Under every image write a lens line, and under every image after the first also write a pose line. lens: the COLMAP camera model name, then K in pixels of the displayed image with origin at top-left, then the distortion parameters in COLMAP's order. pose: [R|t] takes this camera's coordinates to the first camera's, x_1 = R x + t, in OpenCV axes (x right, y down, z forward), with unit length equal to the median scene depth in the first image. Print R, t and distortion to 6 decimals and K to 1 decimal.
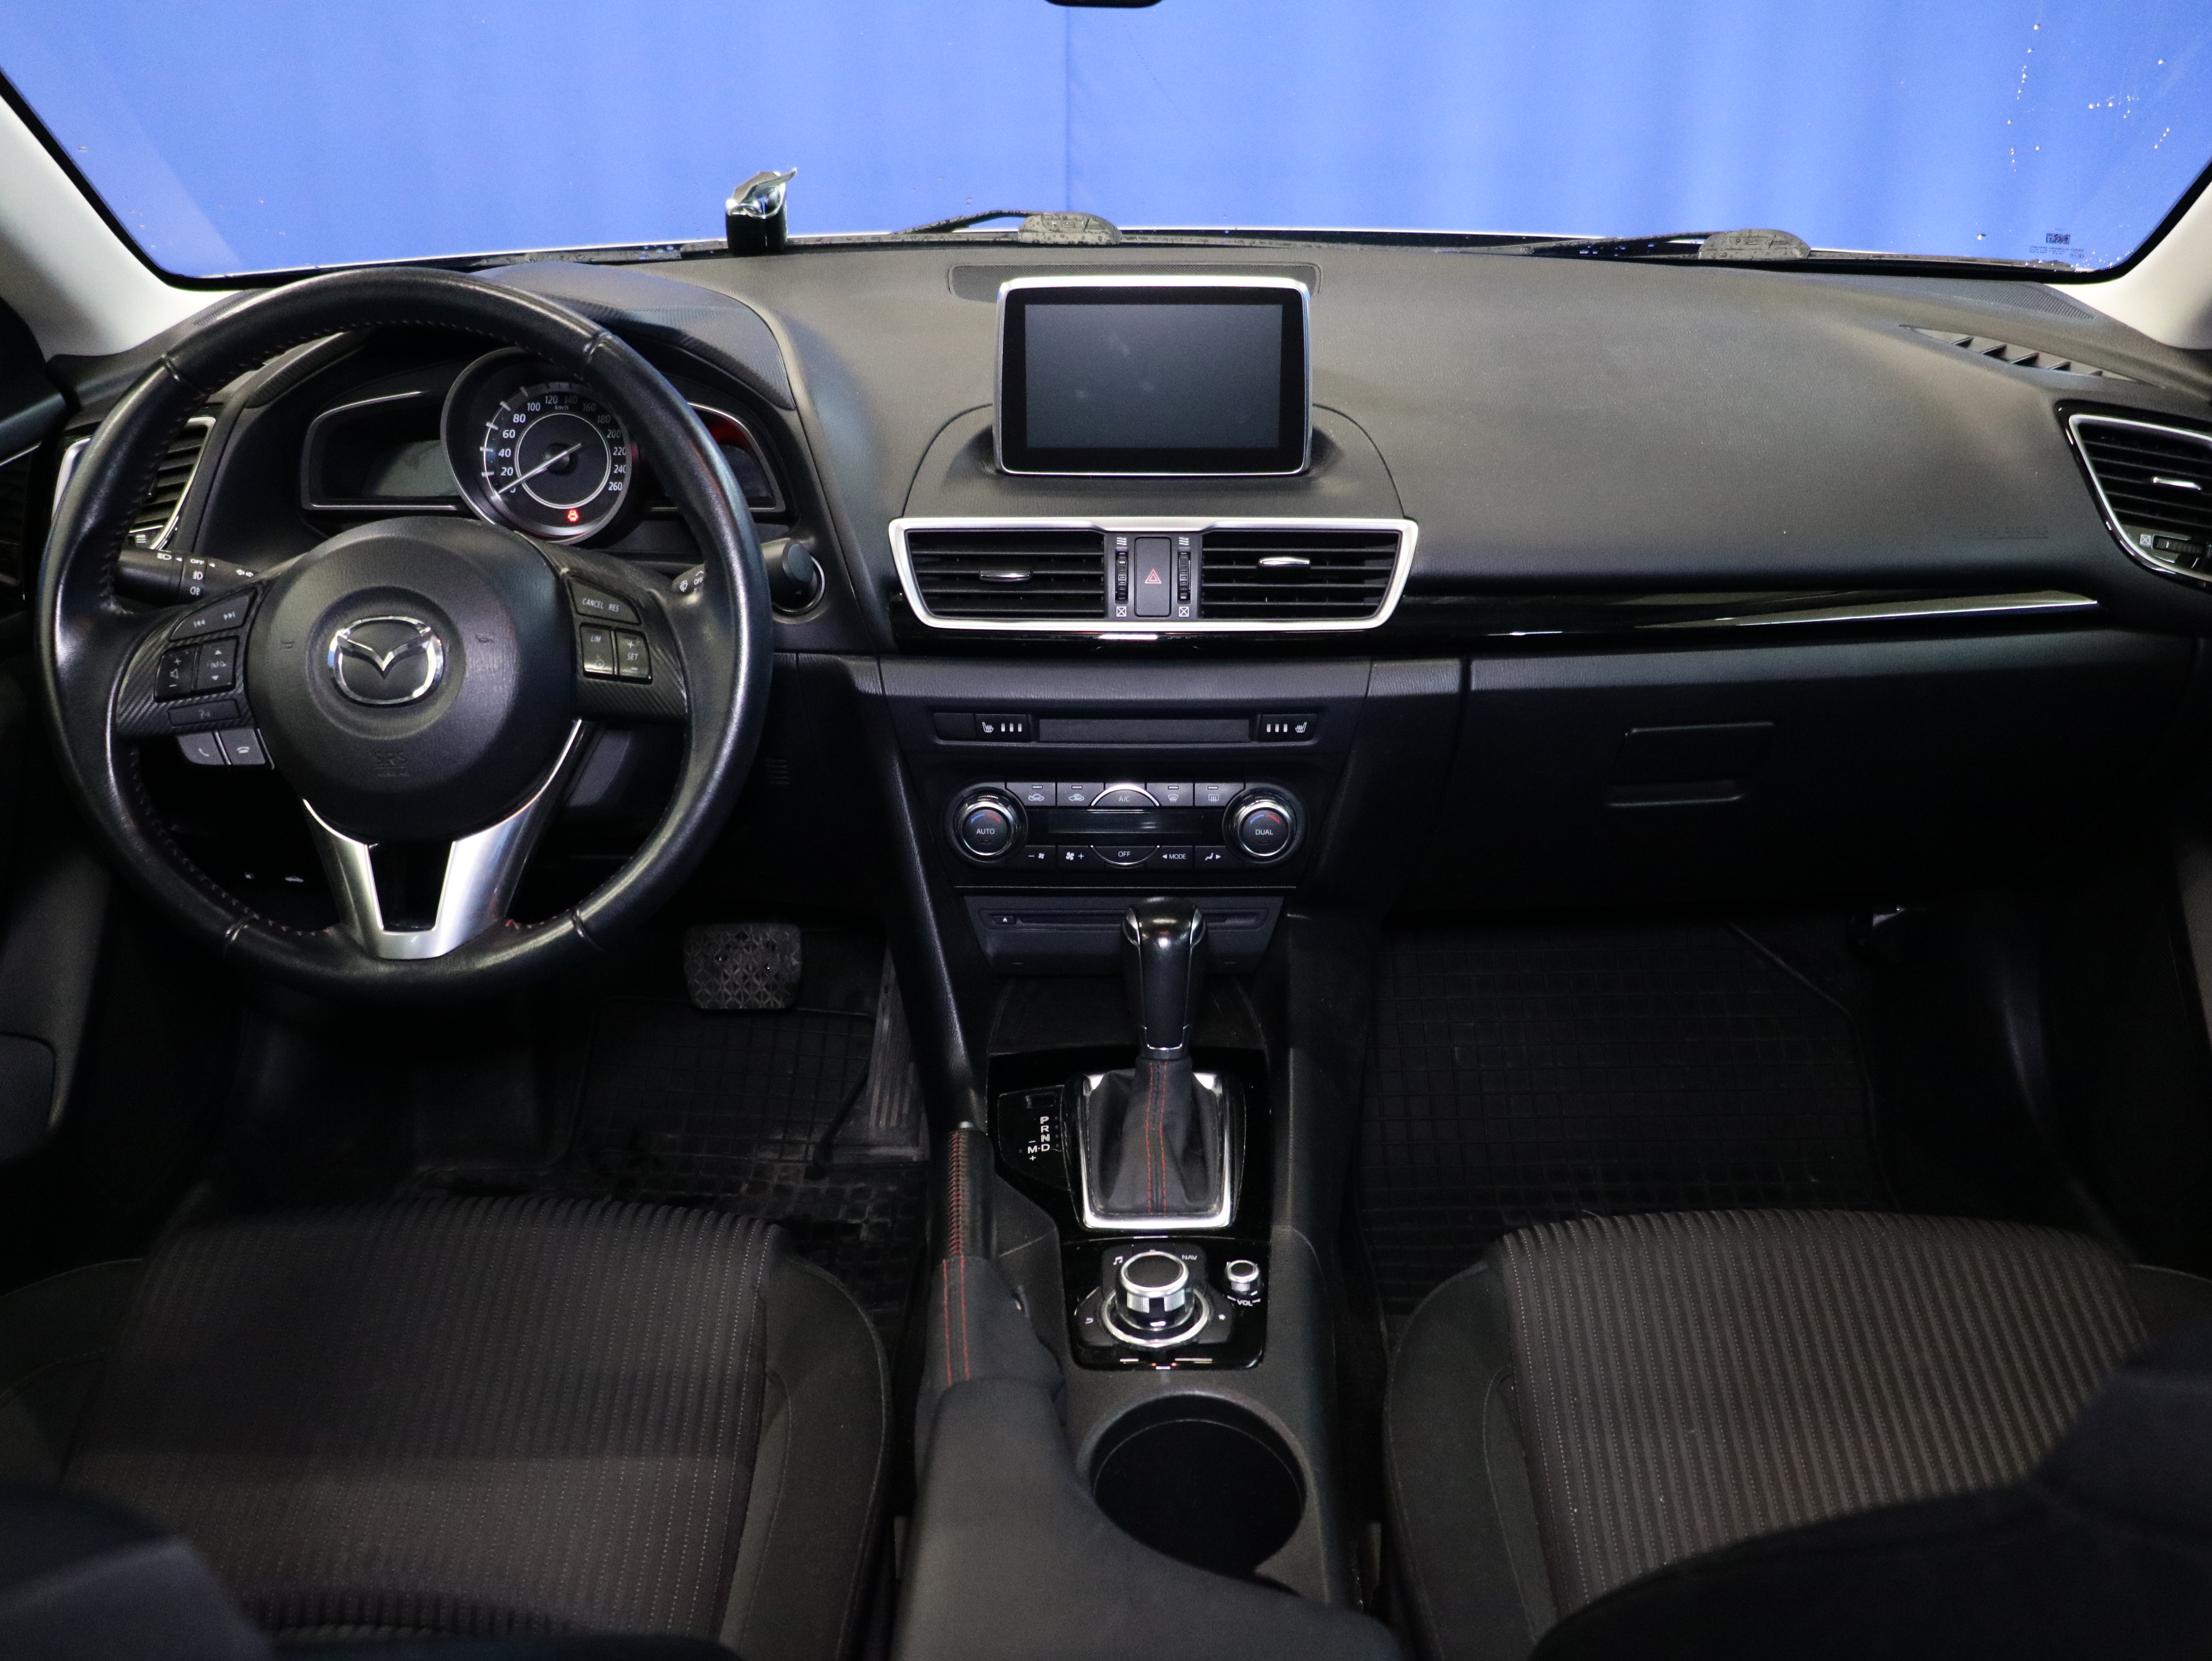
lens RADIAL K [[1975.9, 0, 1099.2], [0, 1975.9, 835.5], [0, 0, 1]] dist [-0.033456, 0.065660]
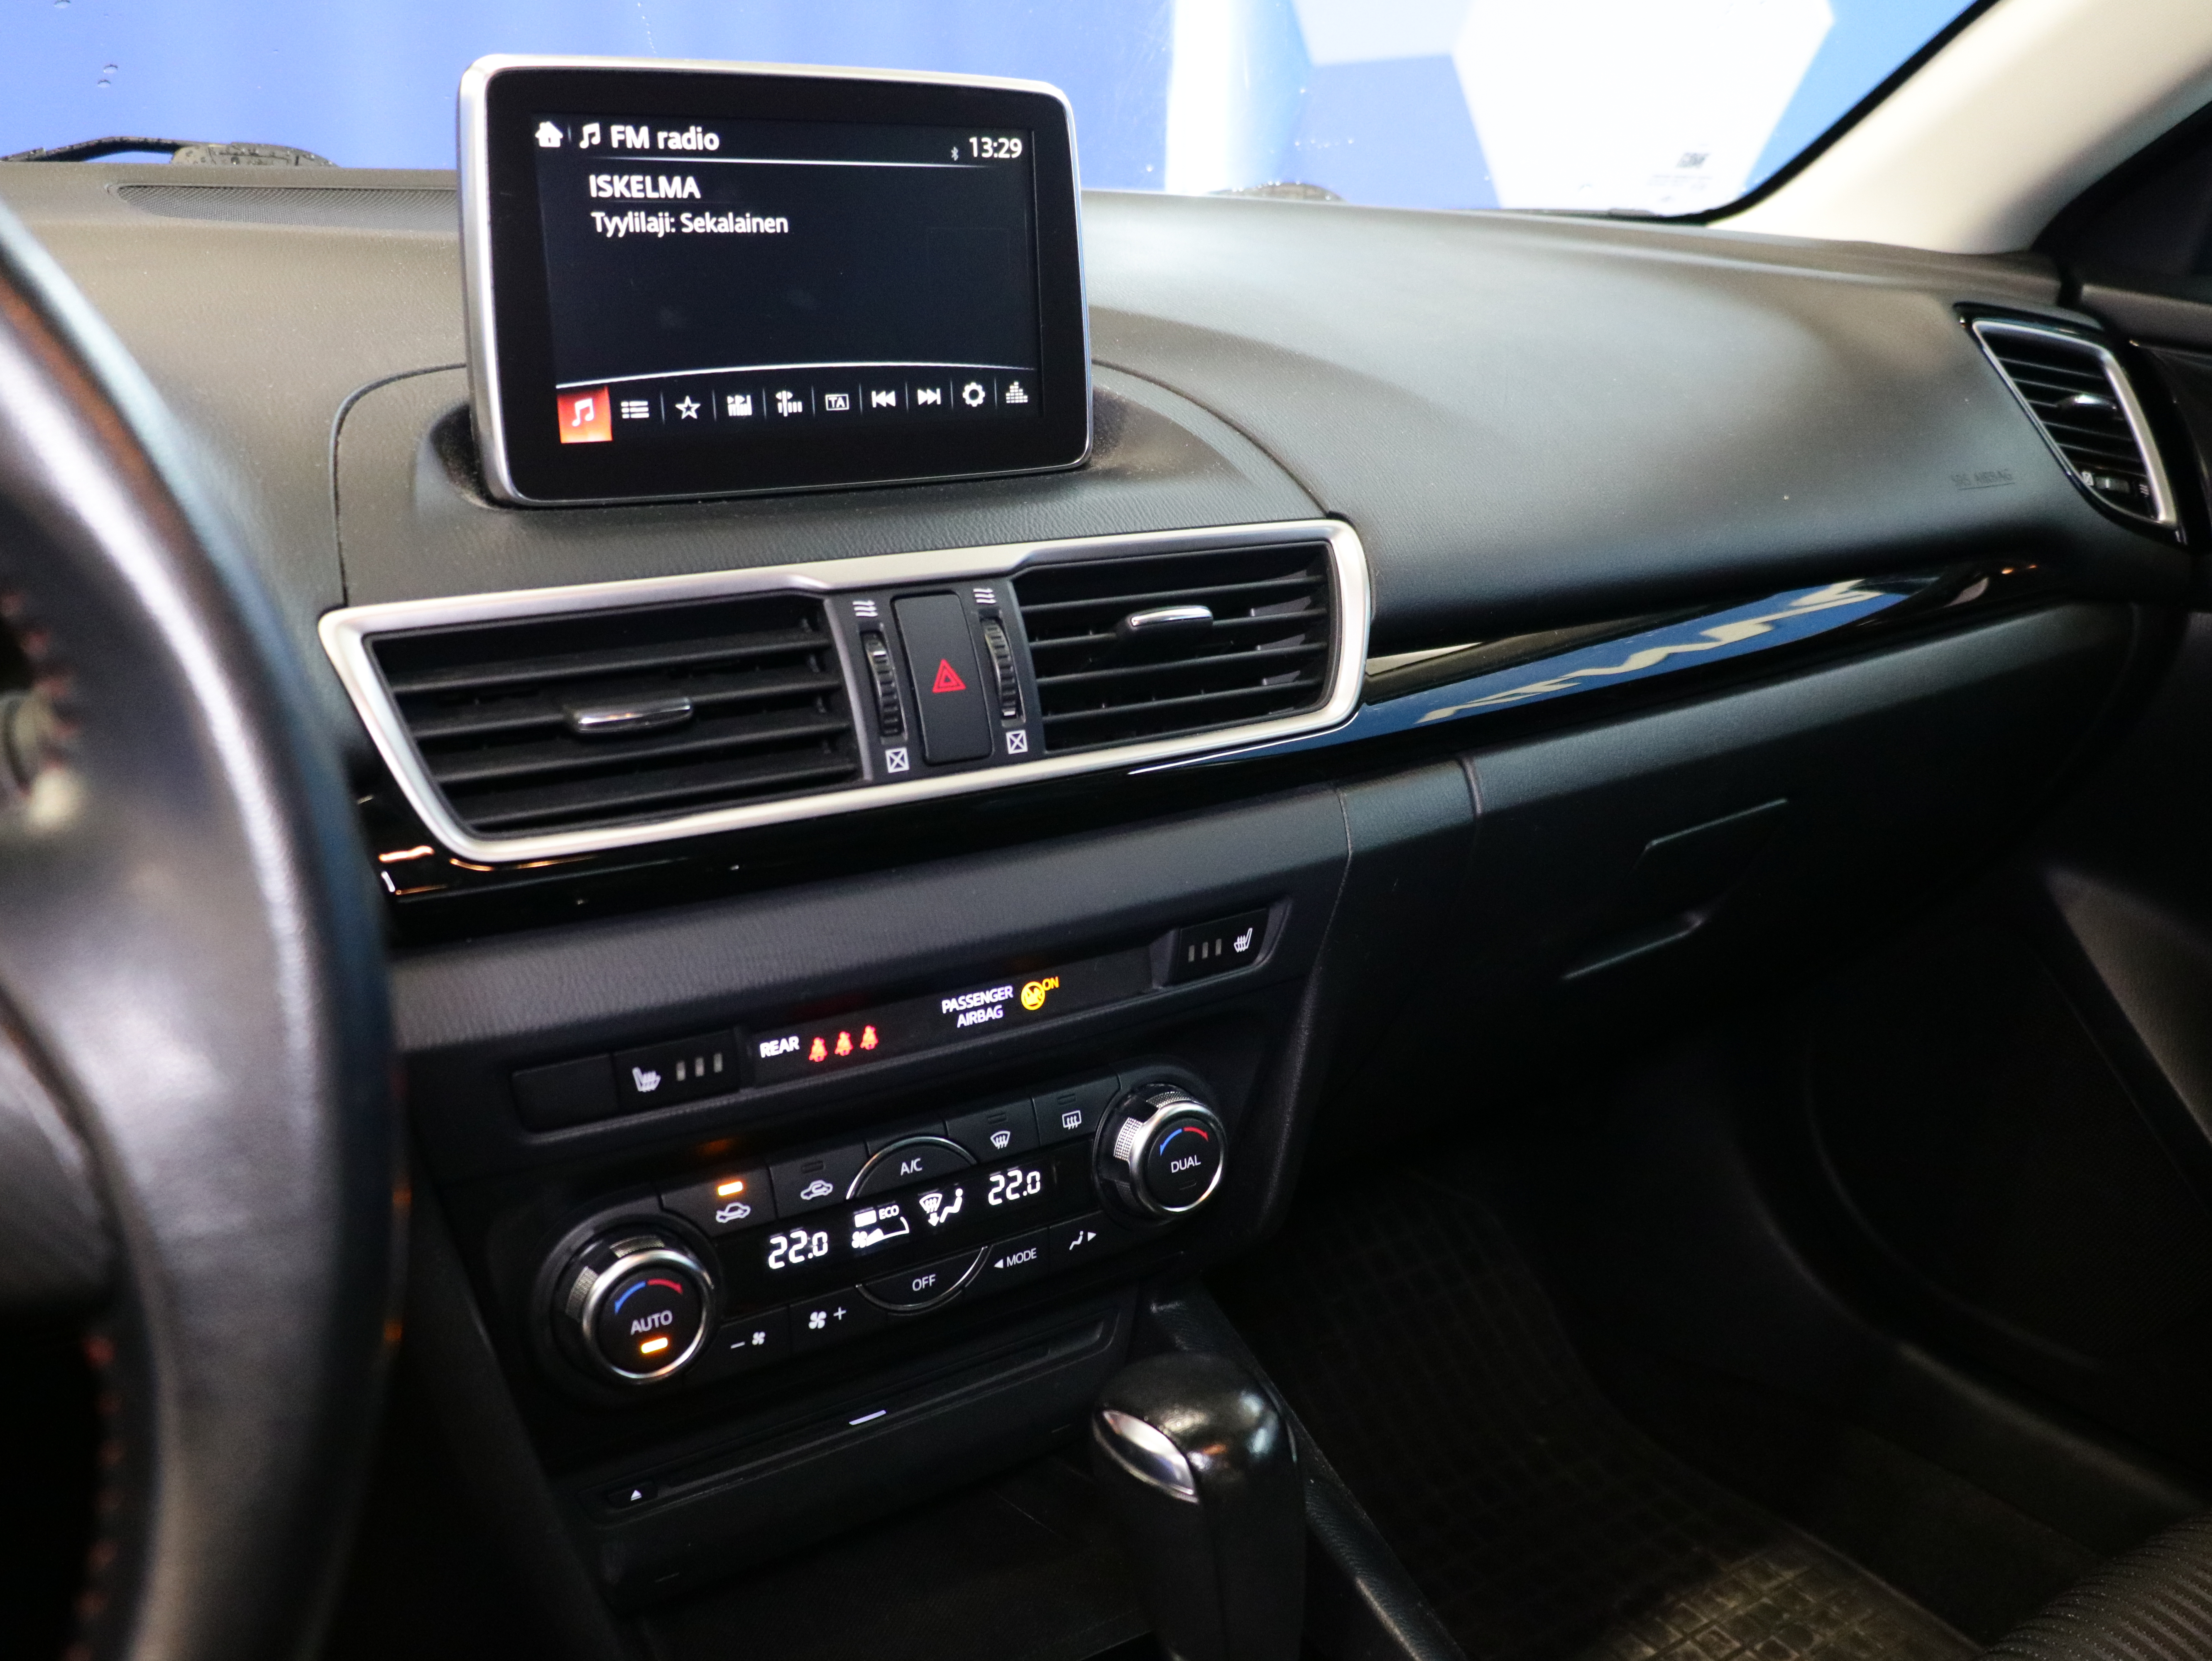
lens RADIAL K [[1975.9, 0, 1102.2], [0, 1975.9, 828.2], [0, 0, 1]] dist [-0.033456, 0.065660]
pose [[0.835540, -0.154385, 0.527294, -0.186471], [0.215217, 0.974984, -0.055566, -0.062268], [-0.505525, 0.159910, 0.847864, 0.589956]]
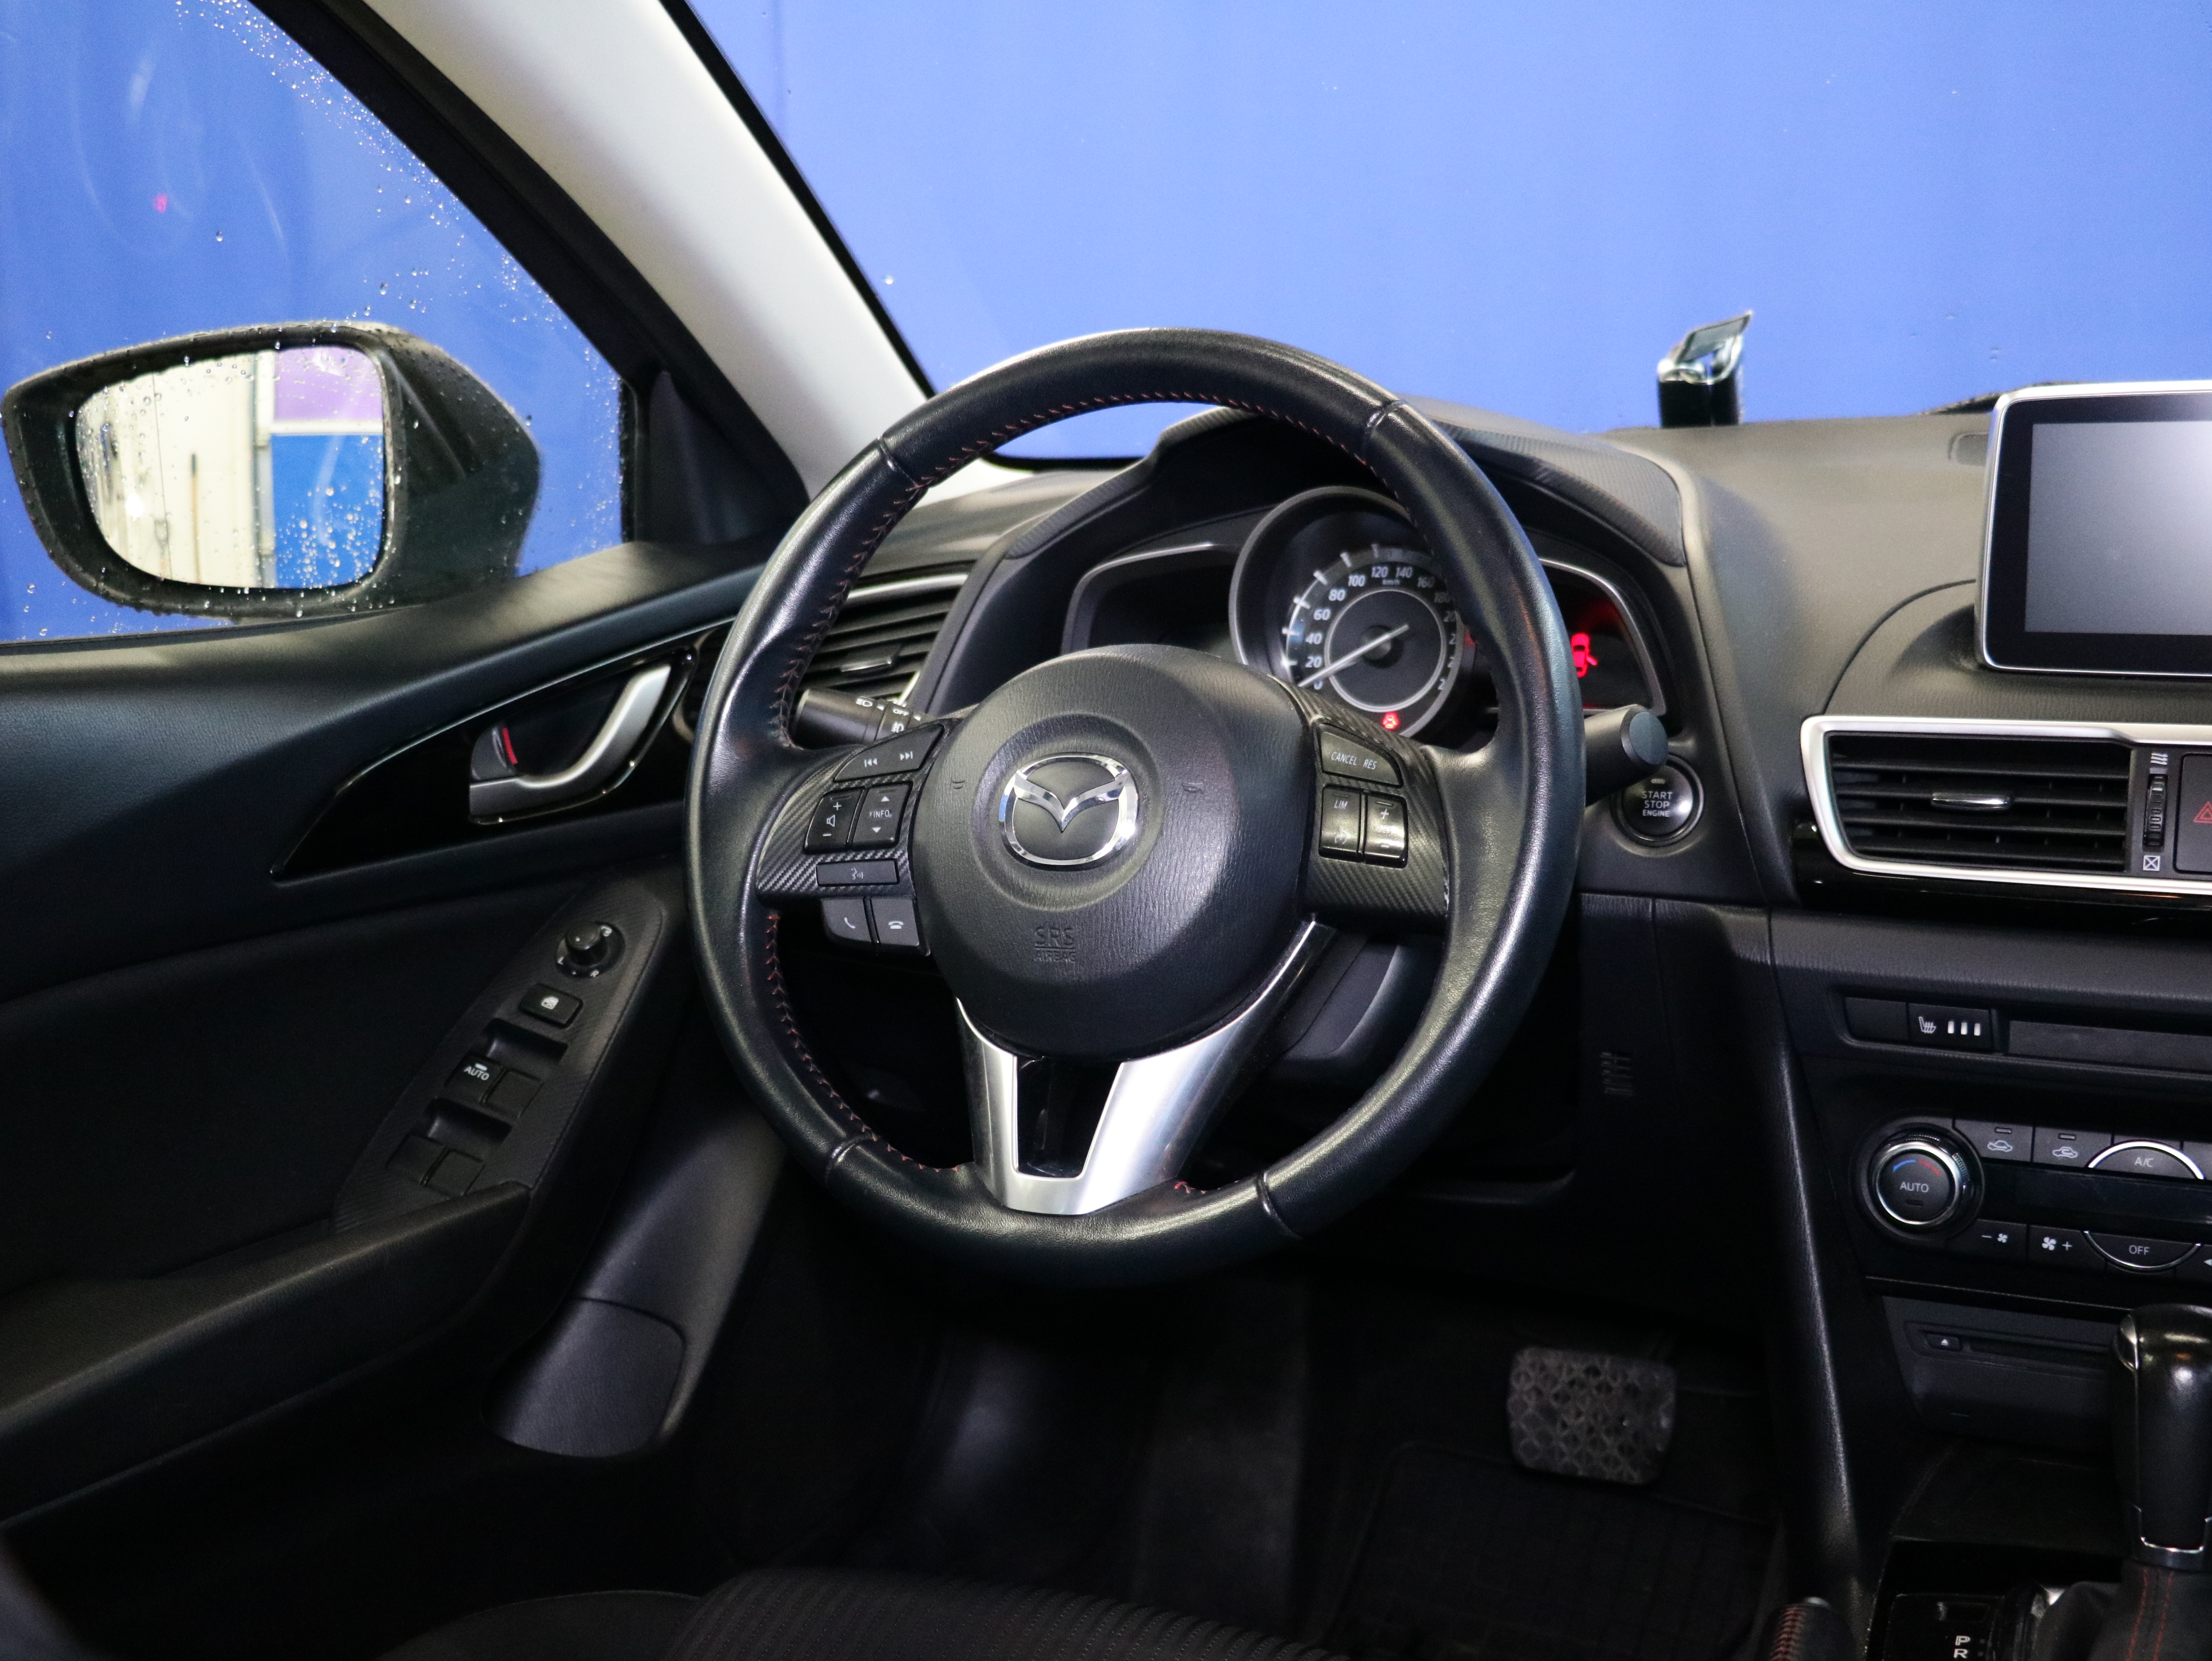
lens RADIAL K [[2535.5, 0, 1119.6], [0, 2535.5, 846.1], [0, 0, 1]] dist [-0.017939, 0.000000]
pose [[0.904869, 0.053063, -0.422370, 0.054312], [-0.141323, 0.973373, -0.180478, 0.078716], [0.401547, 0.223000, 0.888274, 0.119343]]
